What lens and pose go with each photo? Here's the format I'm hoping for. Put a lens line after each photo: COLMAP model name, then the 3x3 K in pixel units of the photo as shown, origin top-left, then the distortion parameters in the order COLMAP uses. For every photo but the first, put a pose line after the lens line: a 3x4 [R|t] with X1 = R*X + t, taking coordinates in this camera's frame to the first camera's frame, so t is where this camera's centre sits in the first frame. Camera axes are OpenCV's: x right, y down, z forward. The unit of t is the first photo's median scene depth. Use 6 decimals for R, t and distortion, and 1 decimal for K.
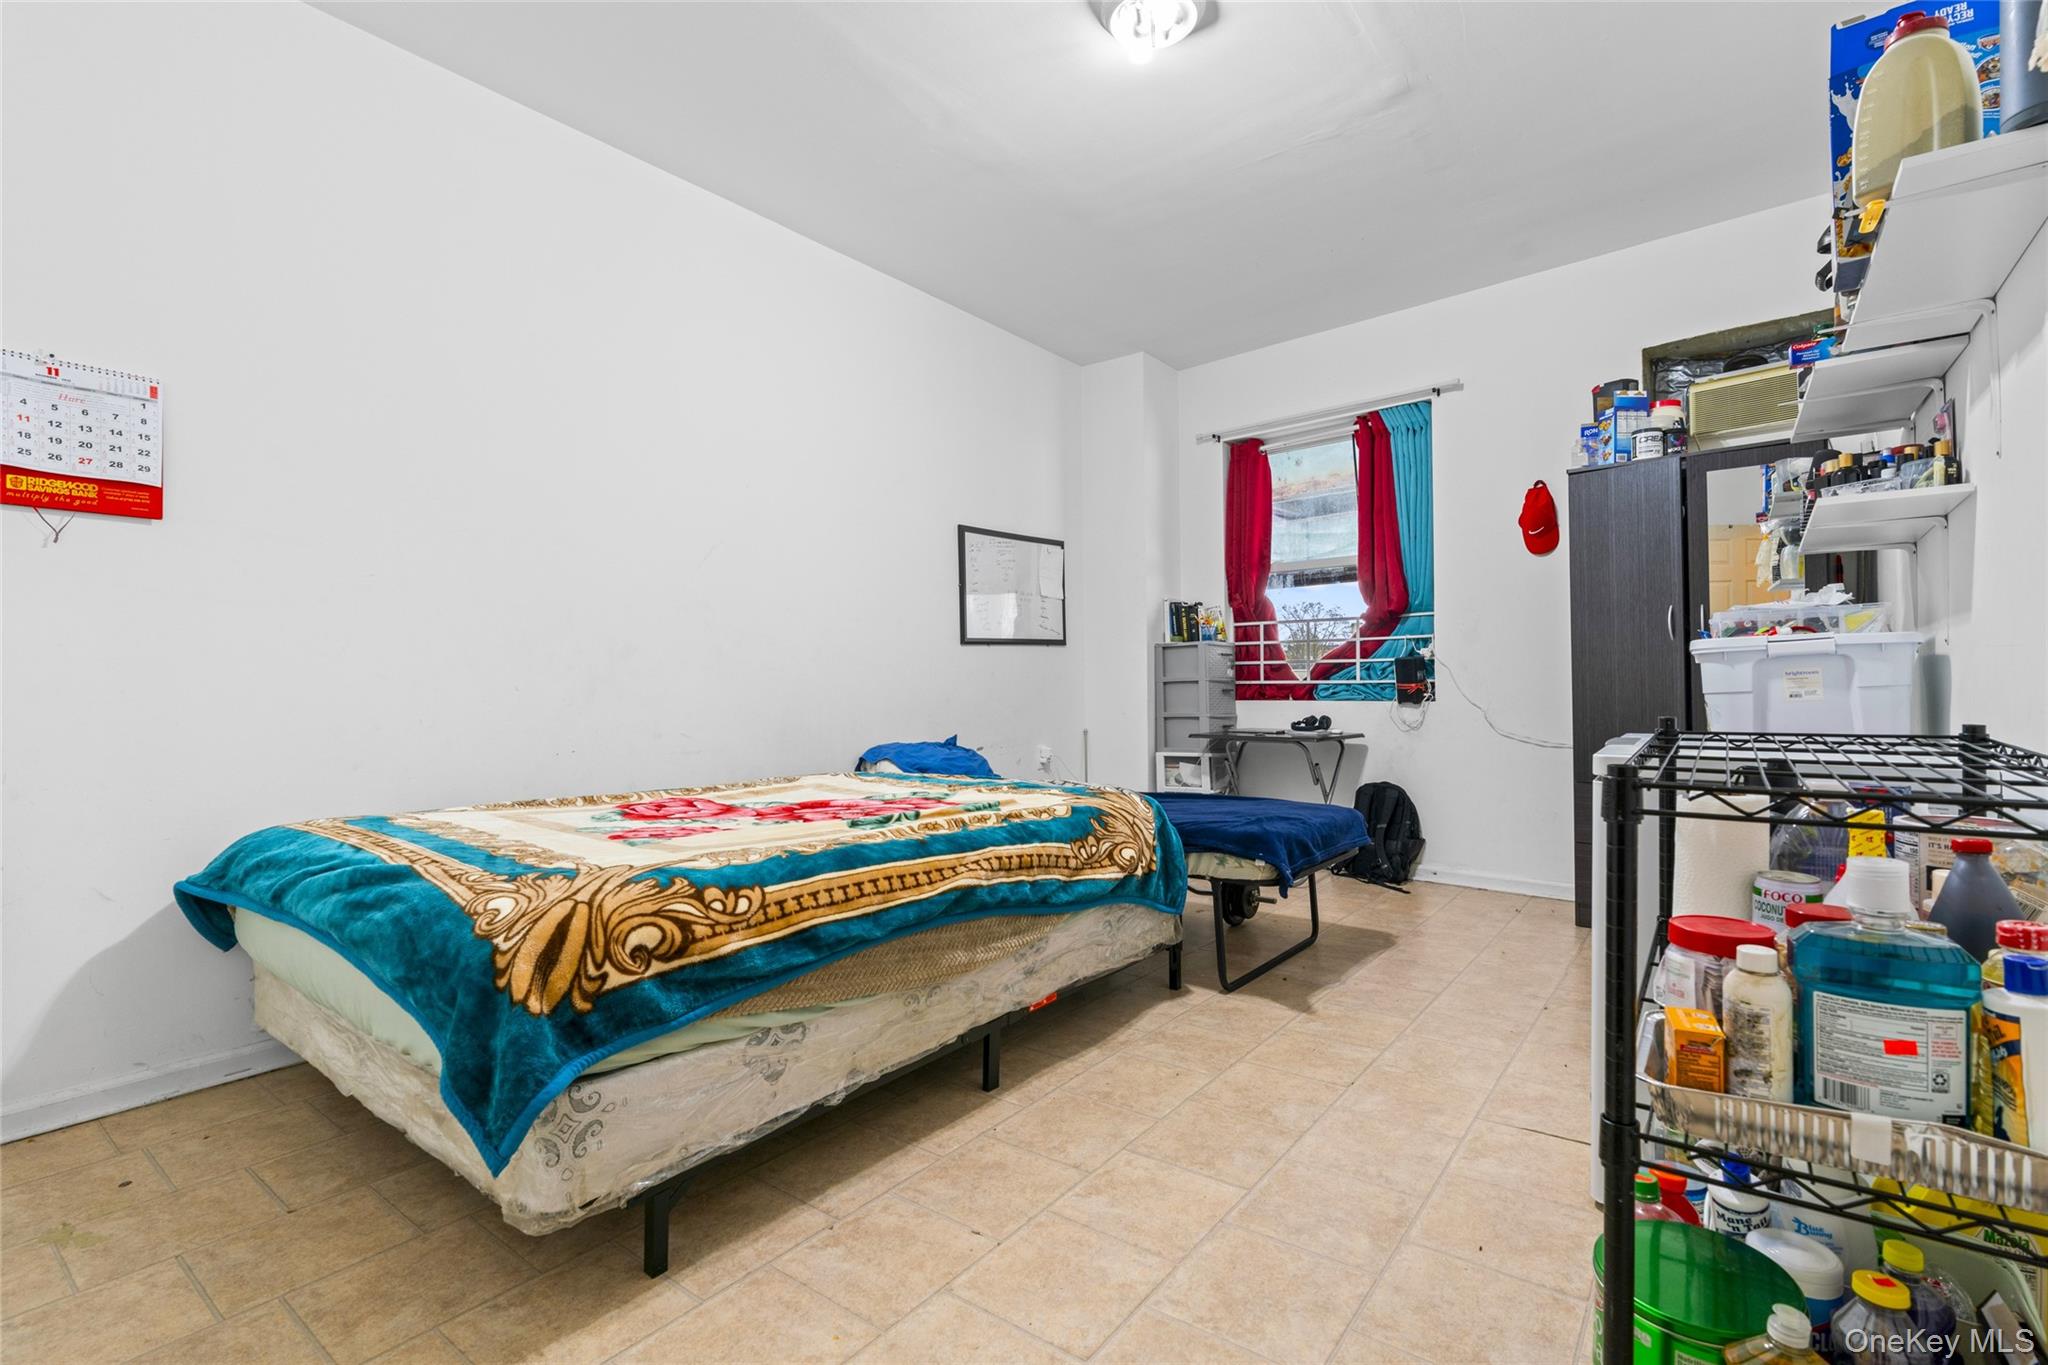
lens RADIAL K [[935.8, 0, 1024.5], [0, 935.8, 679.9], [0, 0, 1]] dist [-0.000023, 0.000009]
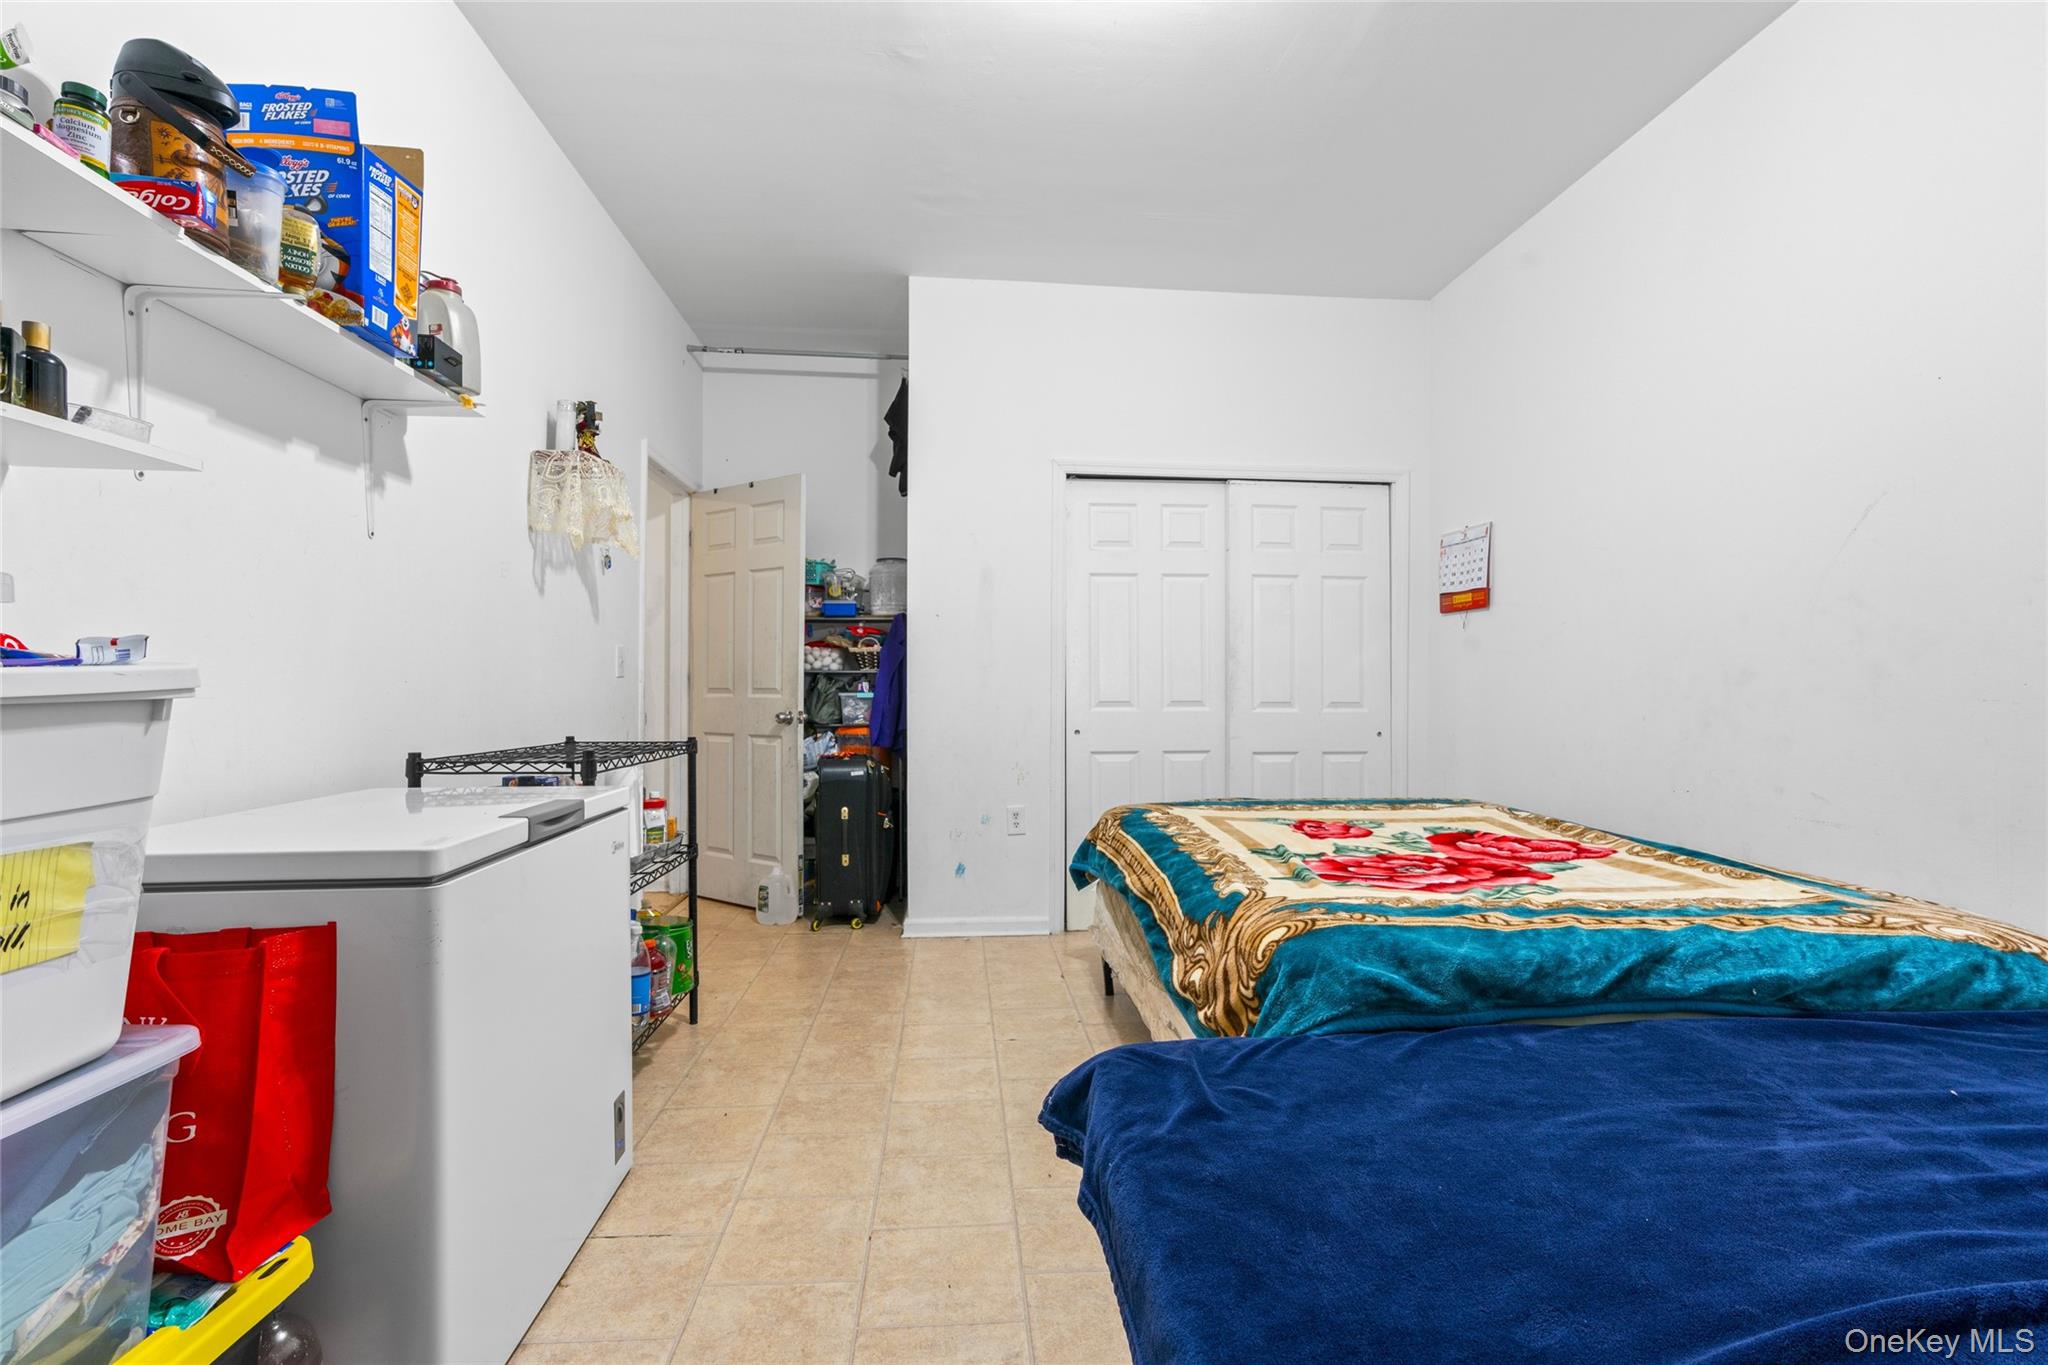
lens RADIAL K [[935.8, 0, 1028.0], [0, 935.8, 684.2], [0, 0, 1]] dist [-0.000023, 0.000009]
pose [[-0.740927, -0.001165, -0.671584, 0.800463], [0.000315, 0.999998, -0.002083, -0.032471], [0.671585, -0.001755, -0.740925, 1.715131]]
